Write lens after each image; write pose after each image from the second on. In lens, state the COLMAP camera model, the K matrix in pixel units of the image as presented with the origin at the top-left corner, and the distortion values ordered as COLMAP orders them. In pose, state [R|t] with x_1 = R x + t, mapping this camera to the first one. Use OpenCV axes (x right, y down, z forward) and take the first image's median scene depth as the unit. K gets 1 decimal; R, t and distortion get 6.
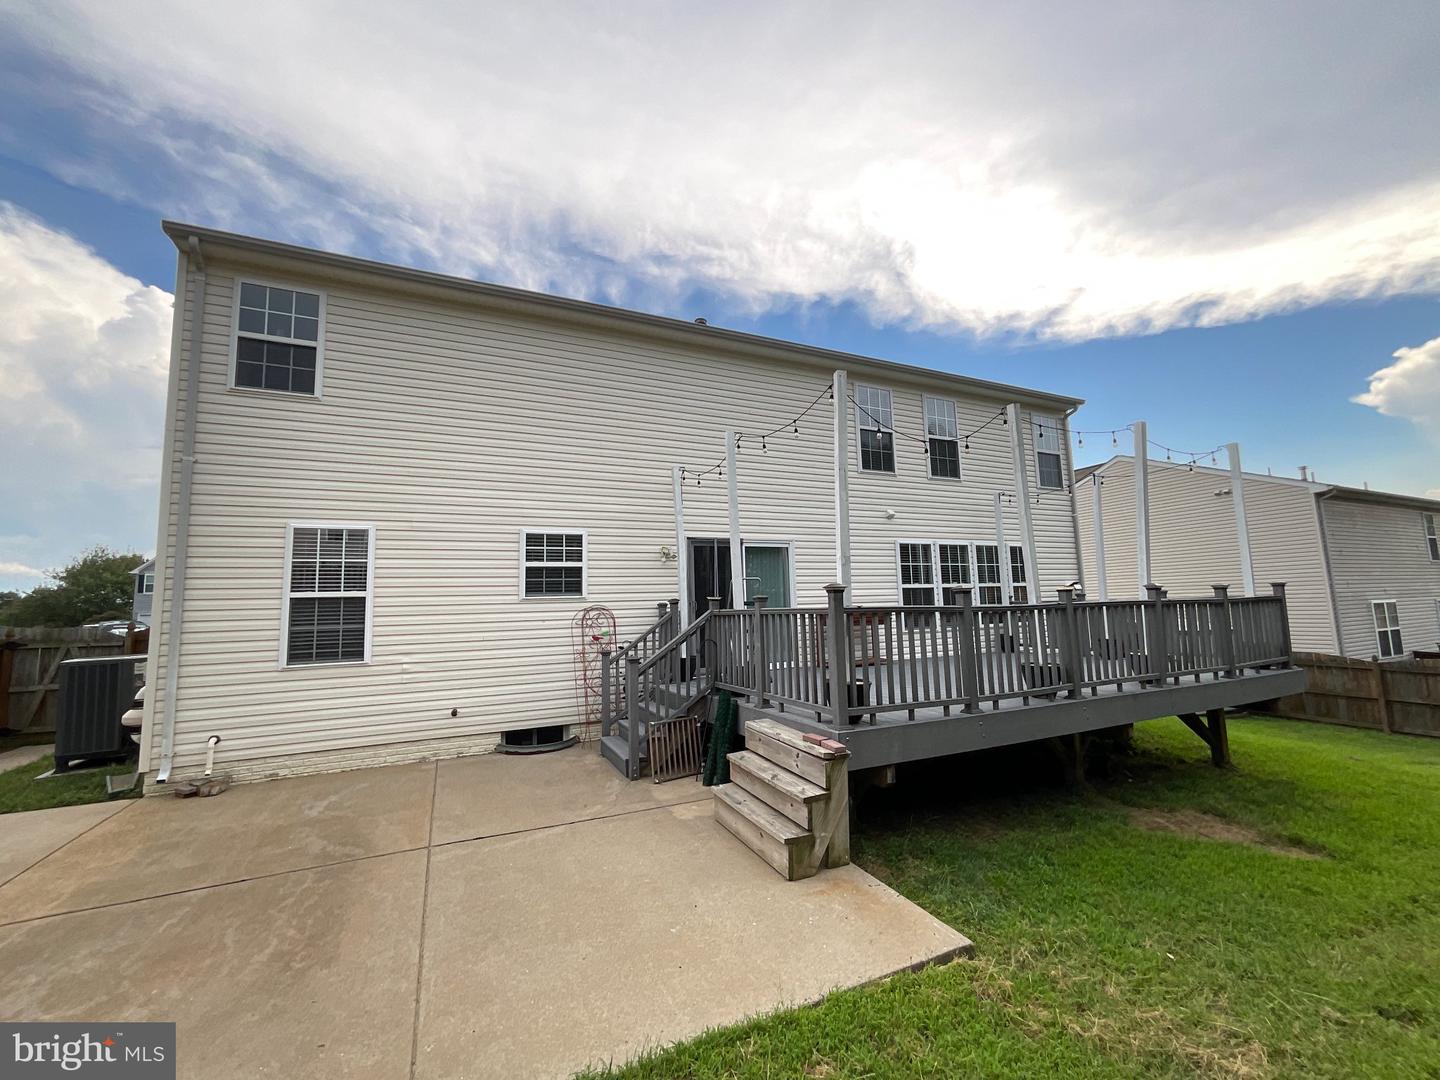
lens RADIAL K [[584.4, 0, 722.2], [0, 584.4, 541.3], [0, 0, 1]] dist [0.001756, -0.000156]
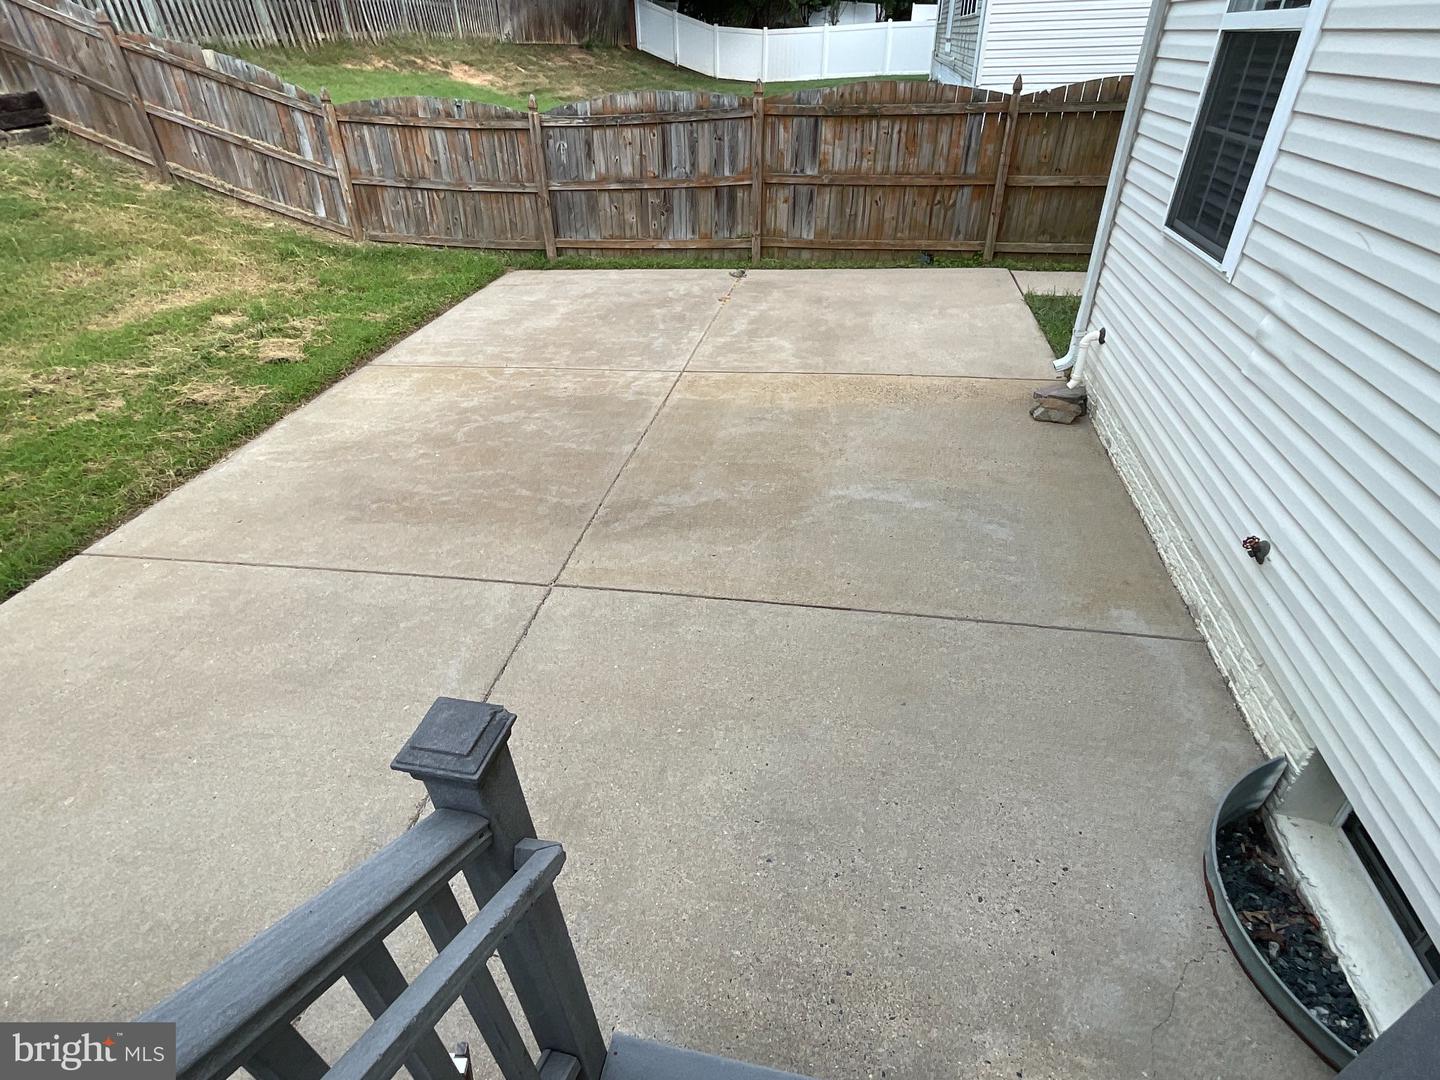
lens RADIAL K [[724.6, 0, 715.3], [0, 724.6, 543.6], [0, 0, 1]] dist [0.002030, 0.000016]
pose [[-0.584722, 0.499784, -0.638996, -0.164169], [0.136546, 0.837080, 0.529766, 0.132836], [0.799659, 0.222513, -0.557703, 1.722211]]
